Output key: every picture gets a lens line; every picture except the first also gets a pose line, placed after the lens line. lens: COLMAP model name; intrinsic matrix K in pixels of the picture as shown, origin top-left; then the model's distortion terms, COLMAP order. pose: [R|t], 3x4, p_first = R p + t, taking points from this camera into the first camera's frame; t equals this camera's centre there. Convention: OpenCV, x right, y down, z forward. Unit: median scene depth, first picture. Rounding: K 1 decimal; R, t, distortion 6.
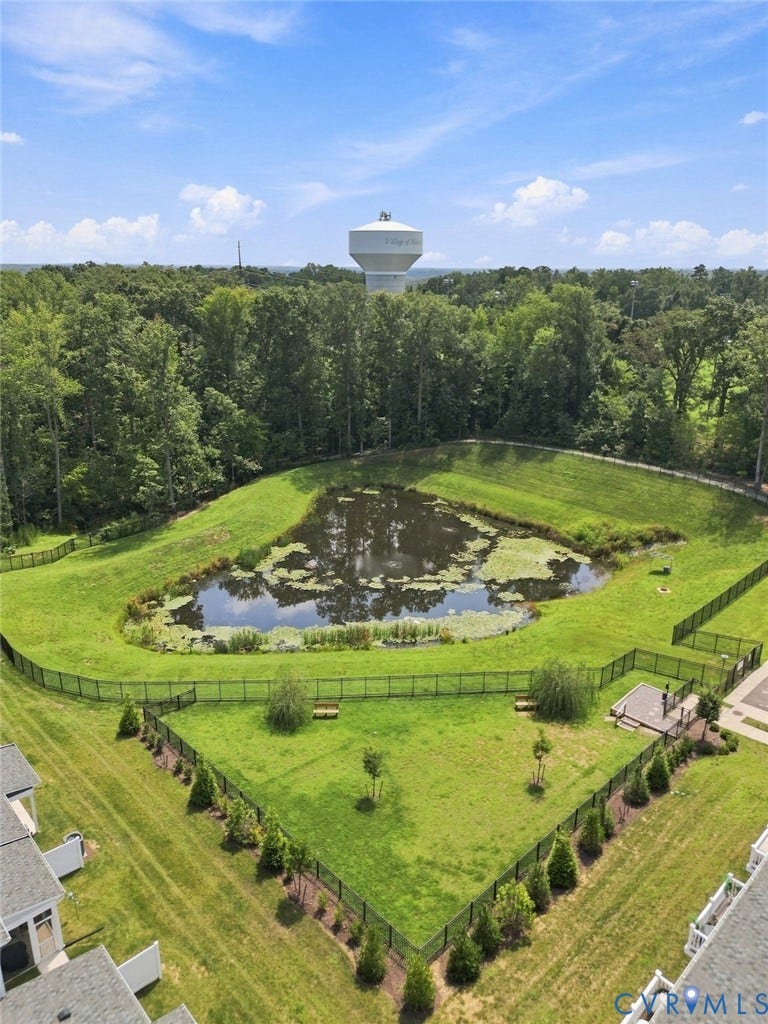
lens RADIAL K [[709.8, 0, 379.6], [0, 709.8, 515.6], [0, 0, 1]] dist [0.049396, -0.039783]
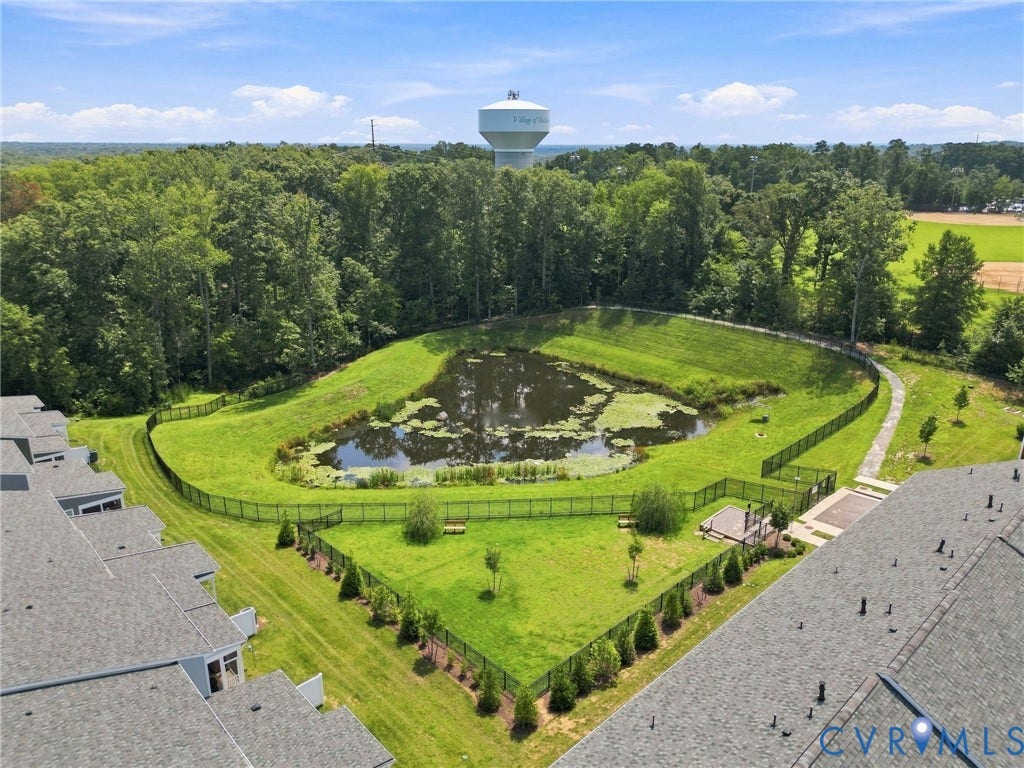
lens RADIAL K [[709.8, 0, 506.9], [0, 709.8, 387.4], [0, 0, 1]] dist [0.049396, -0.039783]
pose [[0.999972, -0.003742, -0.006539, 0.010580], [0.003700, 0.999972, -0.006479, 0.030597], [0.006563, 0.006455, 0.999958, -0.091390]]
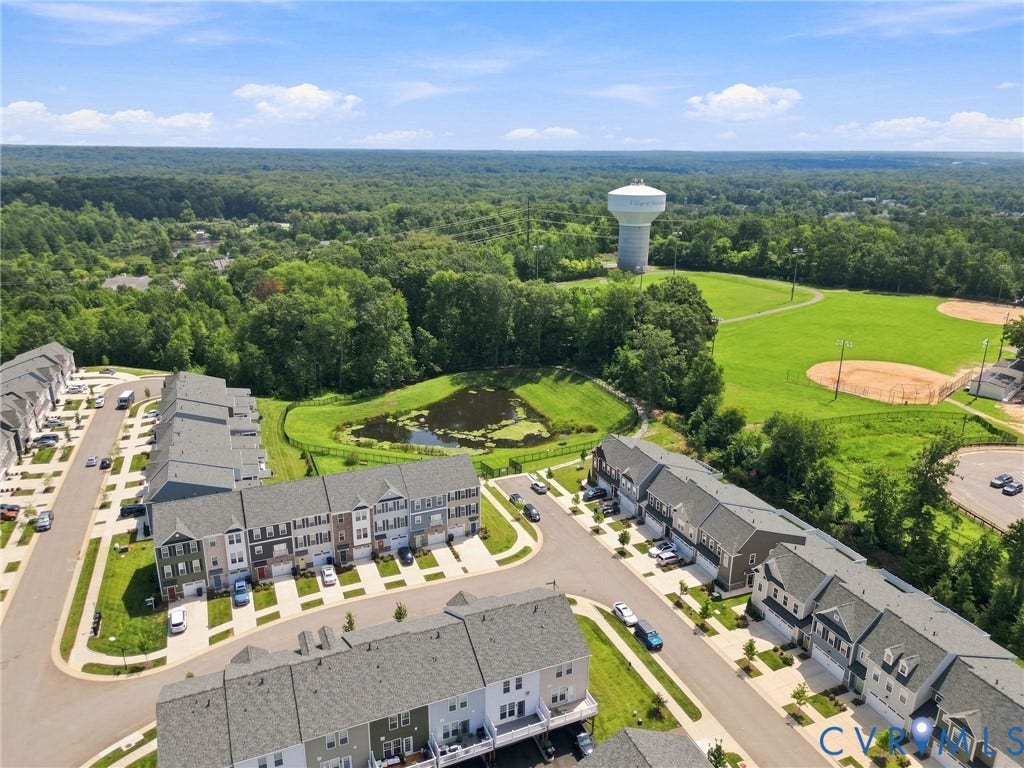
lens RADIAL K [[709.8, 0, 521.2], [0, 709.8, 379.1], [0, 0, 1]] dist [0.049396, -0.039783]
pose [[0.939139, 0.107981, -0.326125, 0.846055], [-0.116425, 0.993179, -0.006424, -0.074656], [0.323207, 0.044002, 0.945305, -0.923811]]
